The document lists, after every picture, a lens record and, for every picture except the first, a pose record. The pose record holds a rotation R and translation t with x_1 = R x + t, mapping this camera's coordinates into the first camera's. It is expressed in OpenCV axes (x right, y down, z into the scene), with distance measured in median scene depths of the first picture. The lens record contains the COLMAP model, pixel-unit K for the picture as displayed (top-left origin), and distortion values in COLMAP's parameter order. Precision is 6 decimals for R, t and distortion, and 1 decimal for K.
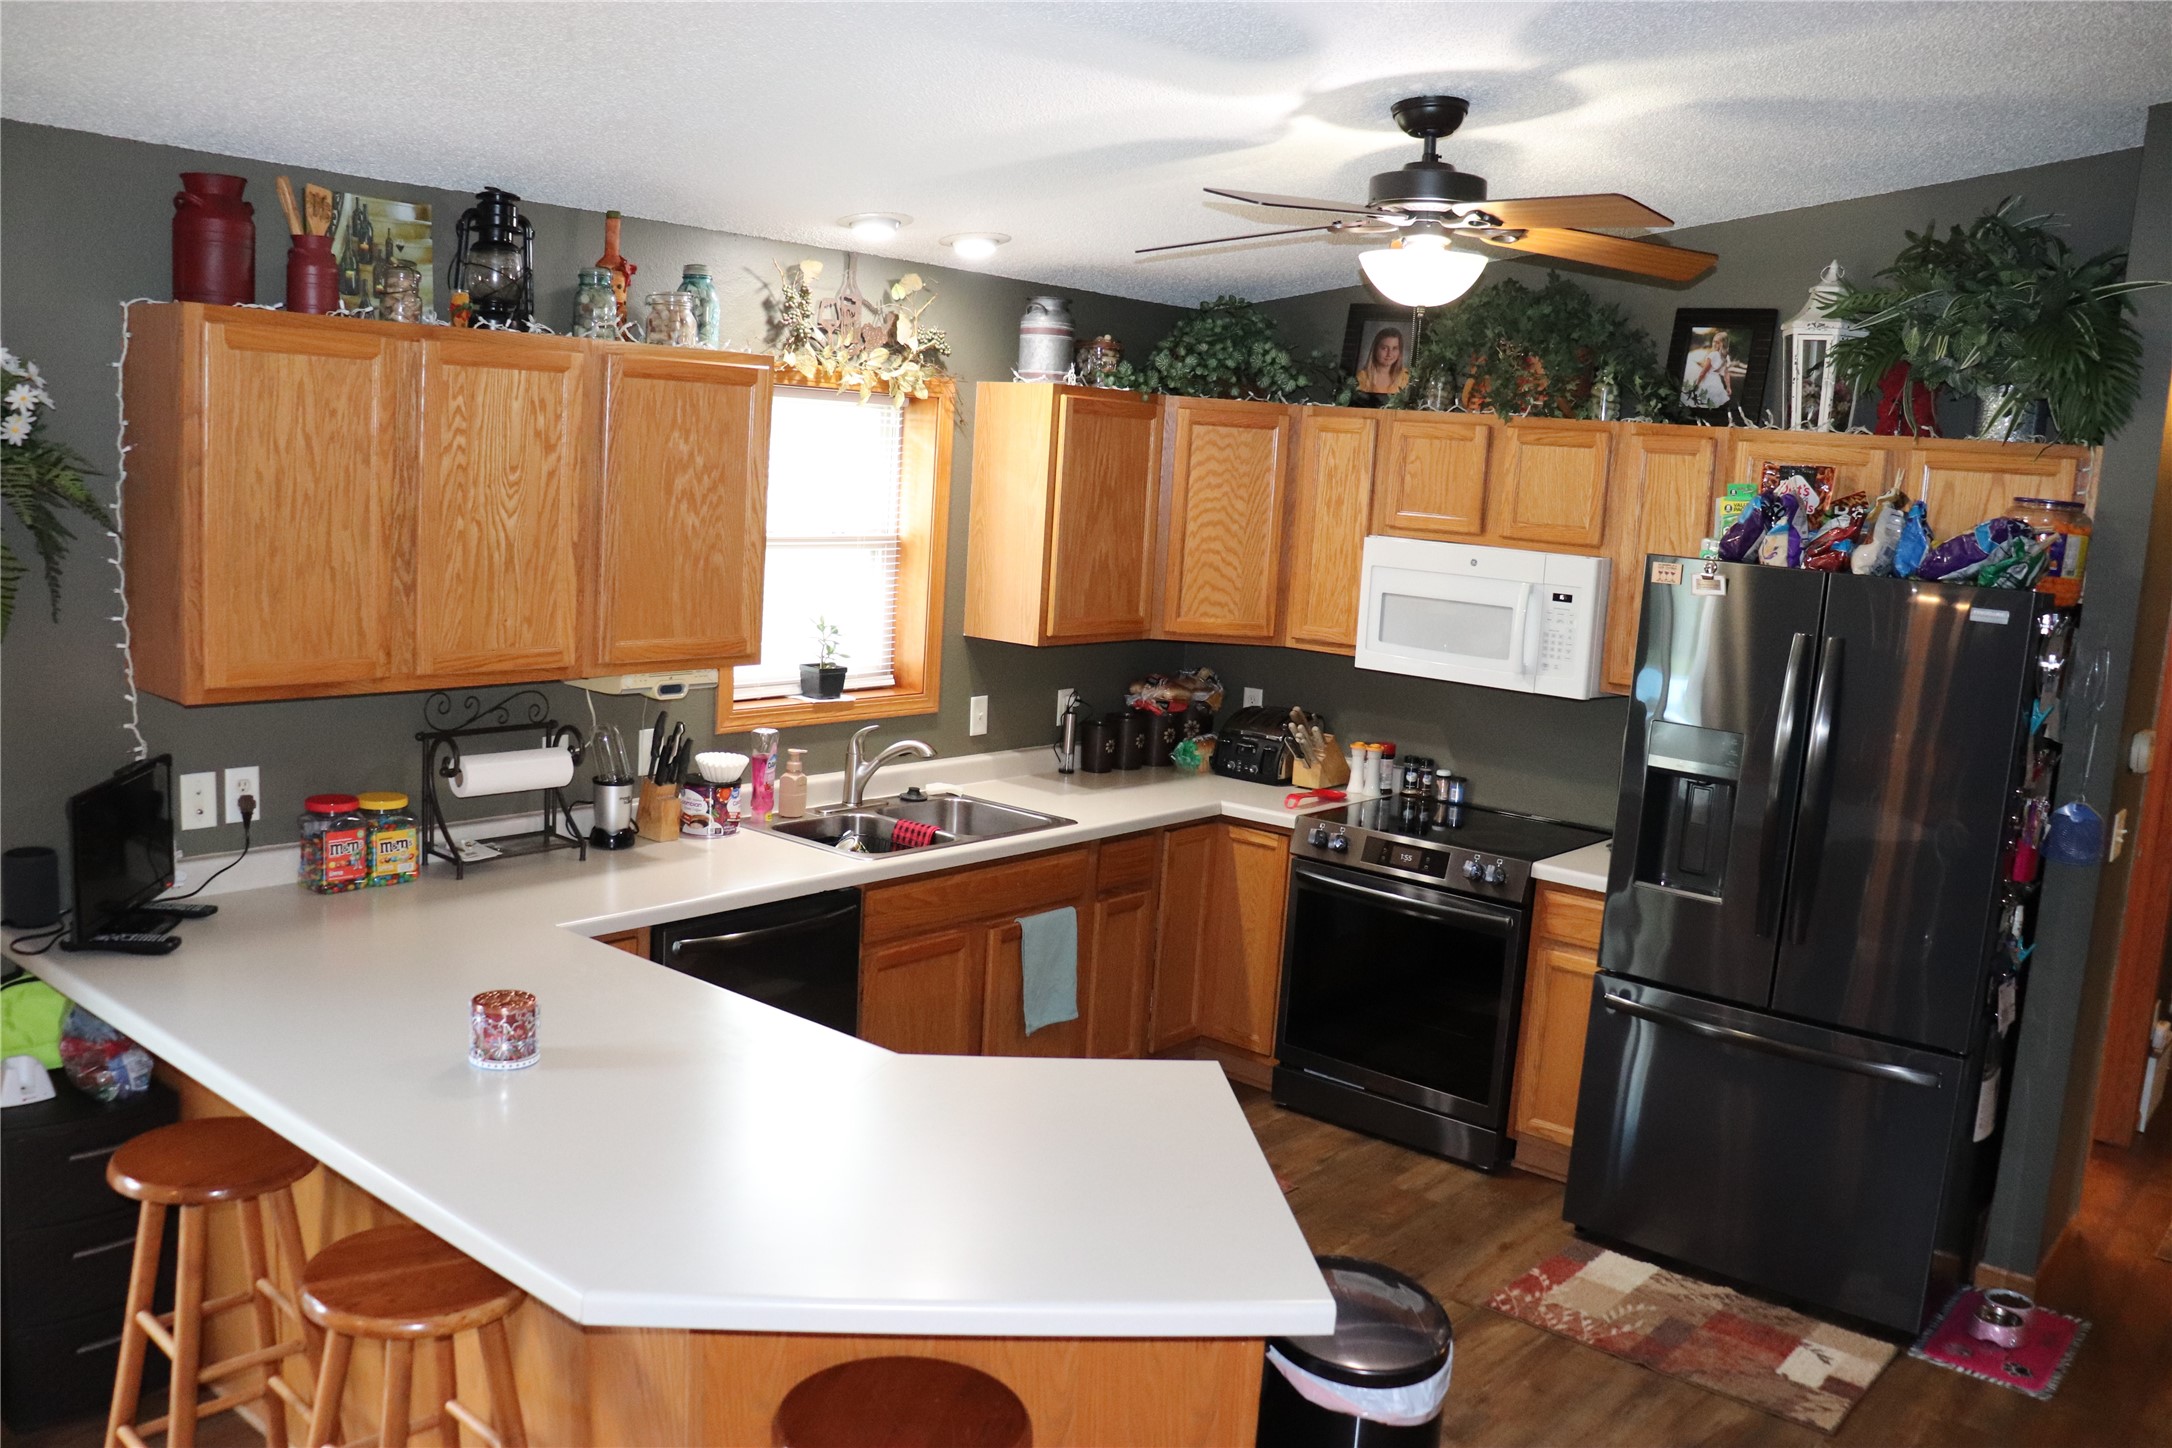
lens RADIAL K [[1797.4, 0, 1080.3], [0, 1797.4, 732.8], [0, 0, 1]] dist [-0.175431, 0.167251]
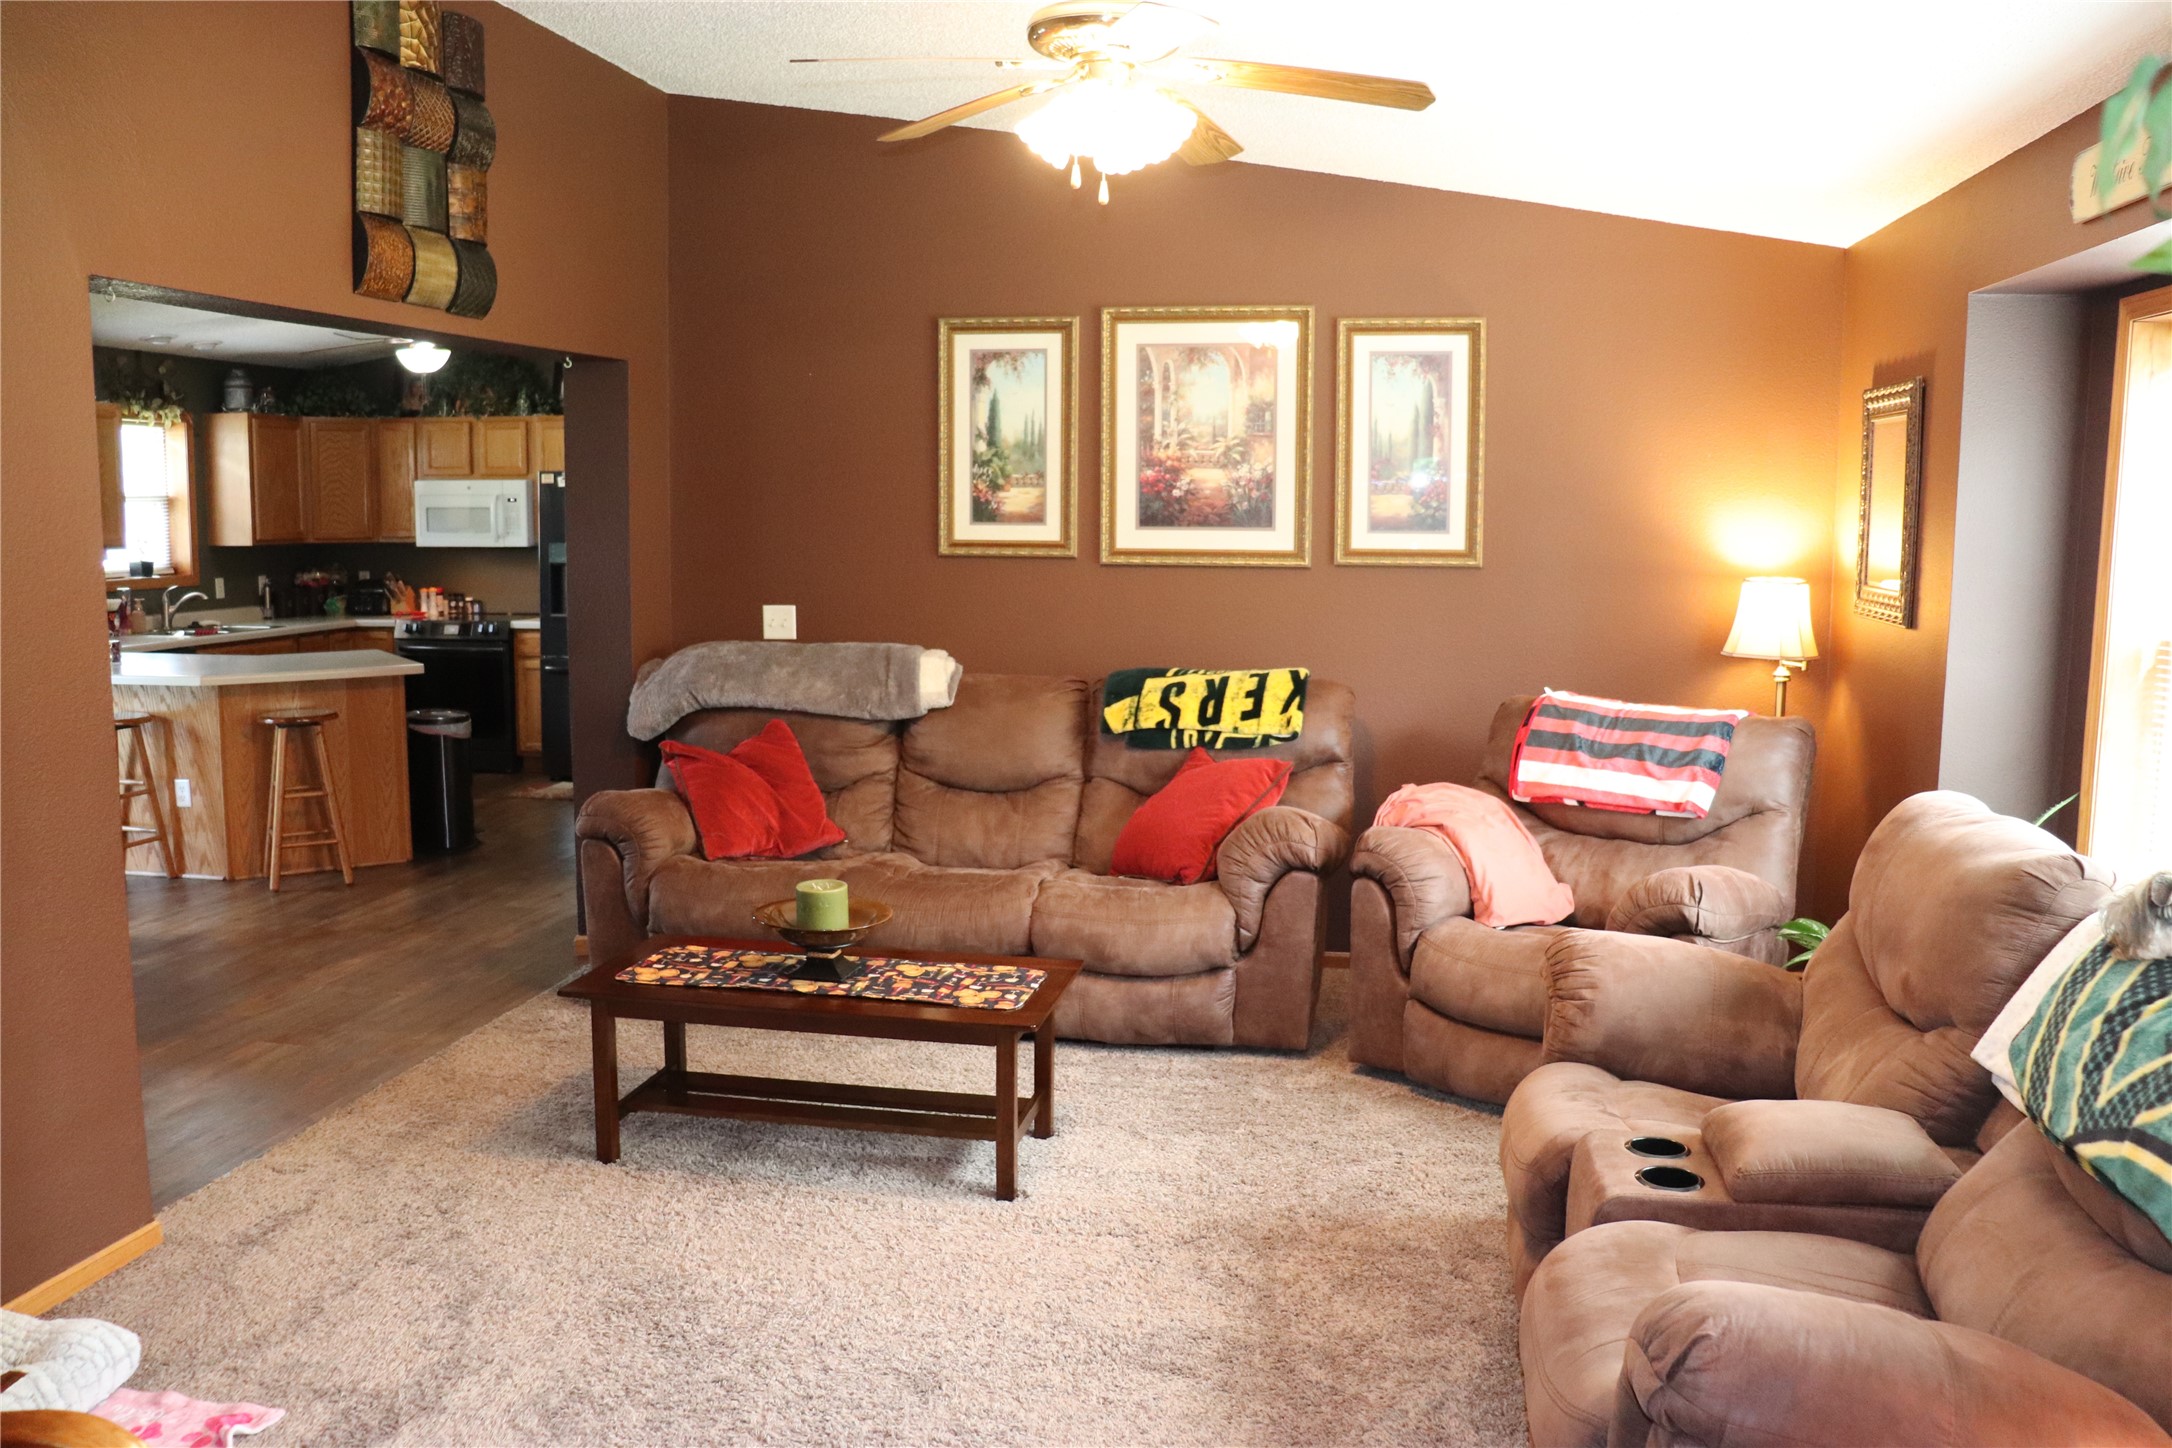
lens RADIAL K [[1797.4, 0, 1083.9], [0, 1797.4, 739.6], [0, 0, 1]] dist [-0.175431, 0.167251]
pose [[0.871224, -0.117049, 0.476727, -0.173073], [0.120320, 0.992450, 0.023786, 0.242147], [-0.475912, 0.036636, 0.878730, -1.177990]]
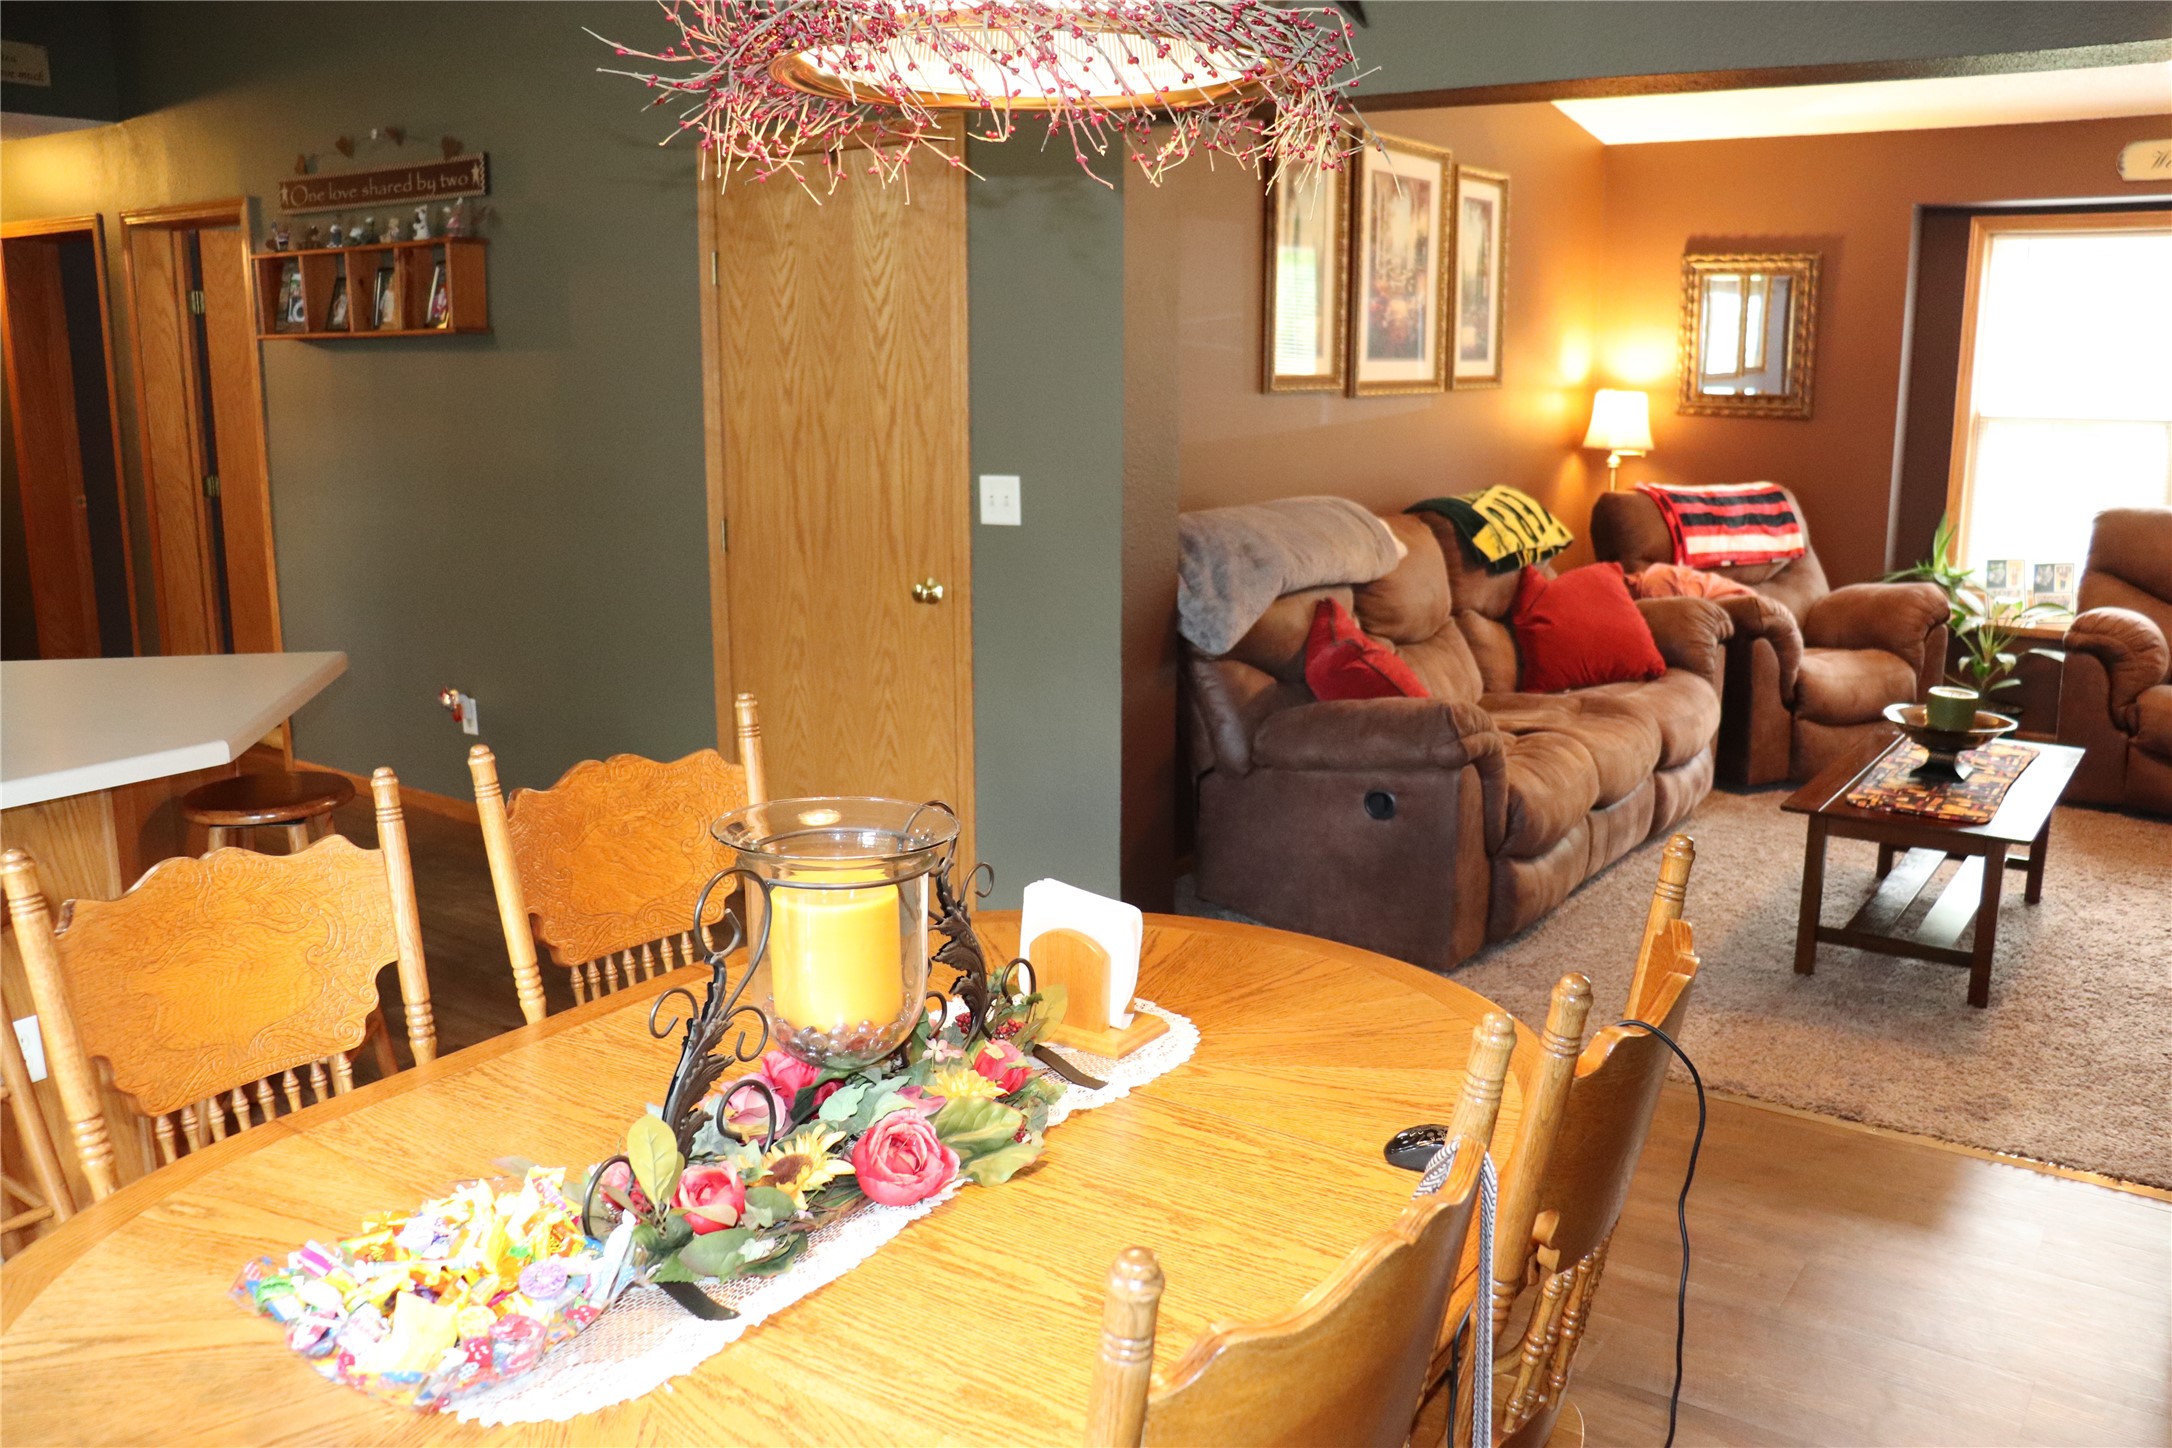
lens RADIAL K [[1797.4, 0, 1084.3], [0, 1797.4, 725.1], [0, 0, 1]] dist [-0.175431, 0.167251]
pose [[-0.097565, -0.261891, 0.960153, -0.720383], [0.150360, 0.949803, 0.274347, 0.011386], [-0.983805, 0.171136, -0.053289, 0.156081]]
